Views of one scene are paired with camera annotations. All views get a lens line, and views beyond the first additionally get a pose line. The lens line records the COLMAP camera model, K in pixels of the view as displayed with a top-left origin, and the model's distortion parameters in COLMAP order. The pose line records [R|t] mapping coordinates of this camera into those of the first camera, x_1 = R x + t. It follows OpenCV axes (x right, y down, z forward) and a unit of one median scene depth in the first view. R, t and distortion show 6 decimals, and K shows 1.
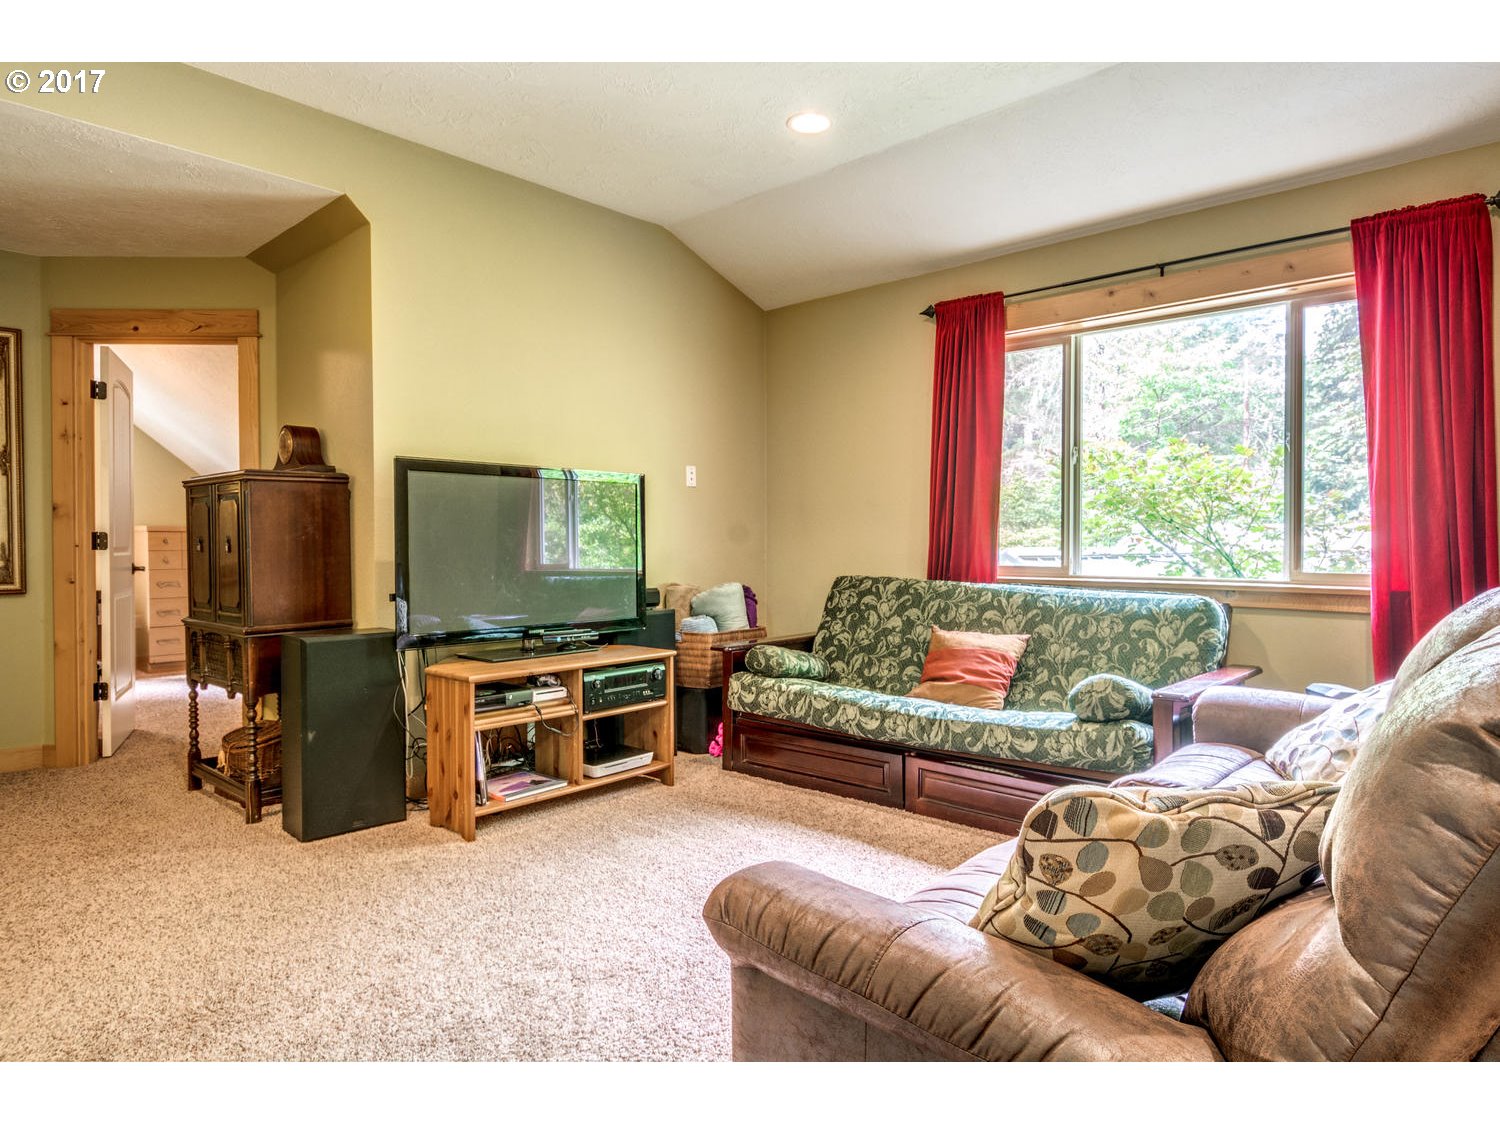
lens RADIAL K [[904.2, 0, 746.3], [0, 904.2, 551.3], [0, 0, 1]] dist [-0.007449, -0.002011]
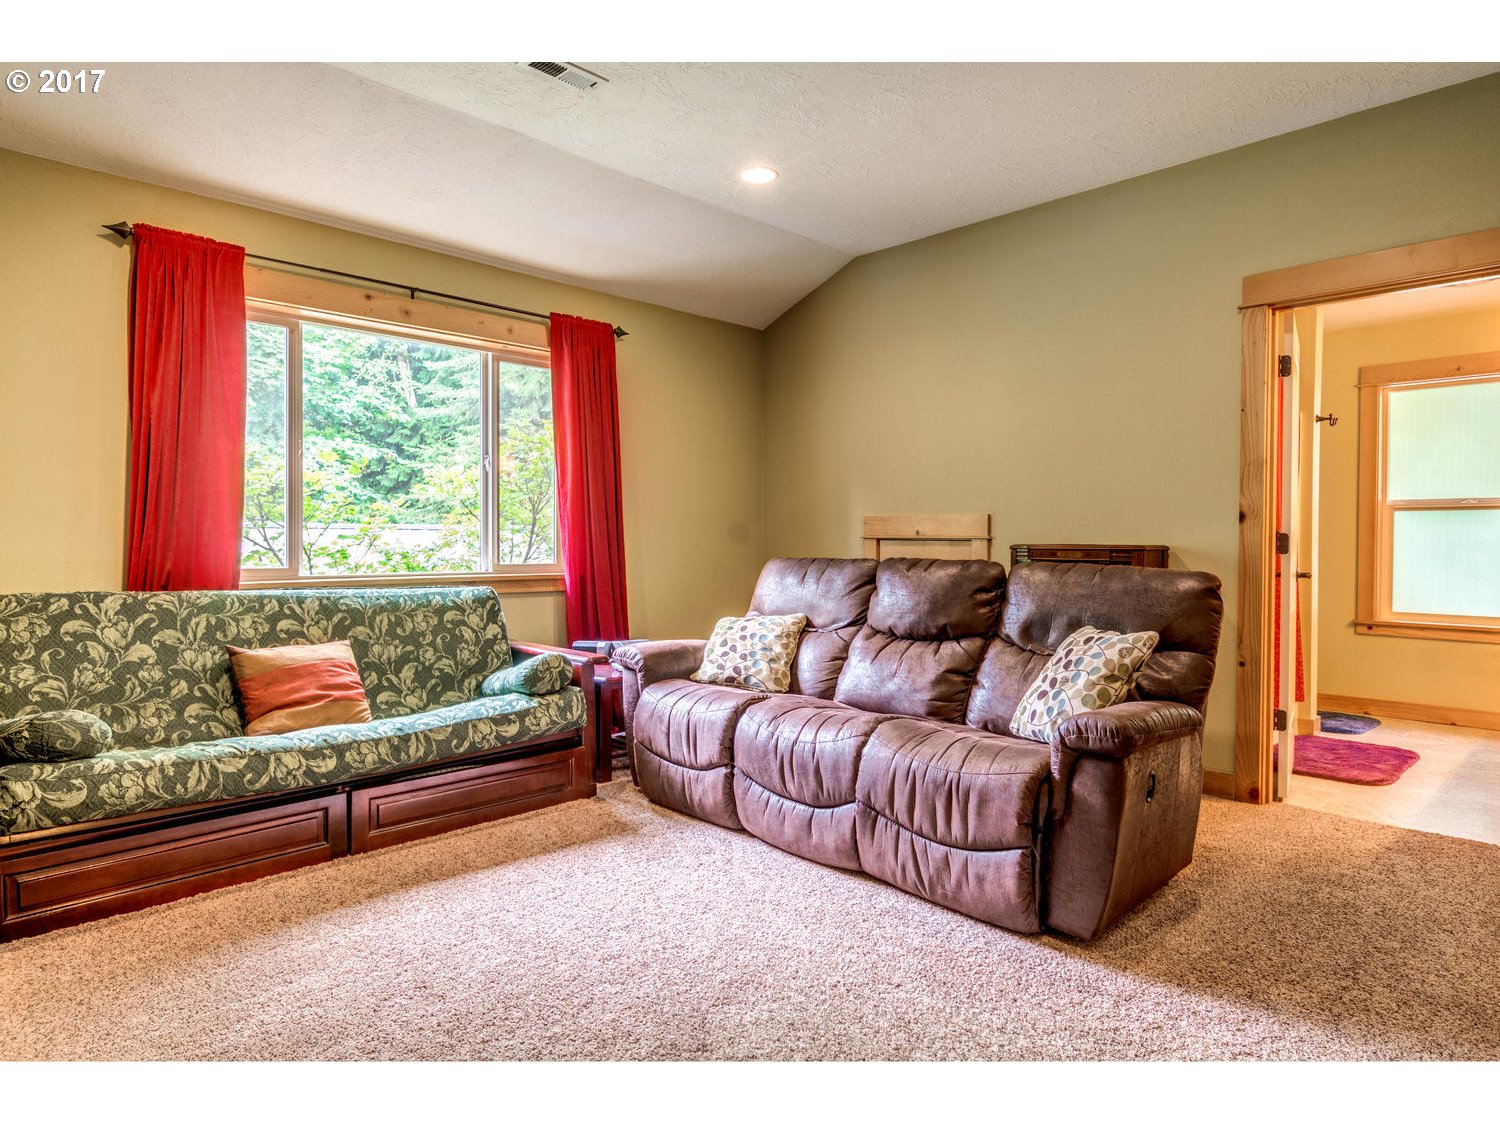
lens RADIAL K [[904.2, 0, 746.0], [0, 904.2, 554.7], [0, 0, 1]] dist [-0.007449, -0.002011]
pose [[0.026711, -0.015259, 0.999527, -0.632749], [0.011157, 0.999826, 0.014965, -0.006002], [-0.999581, 0.010752, 0.026877, 0.571799]]
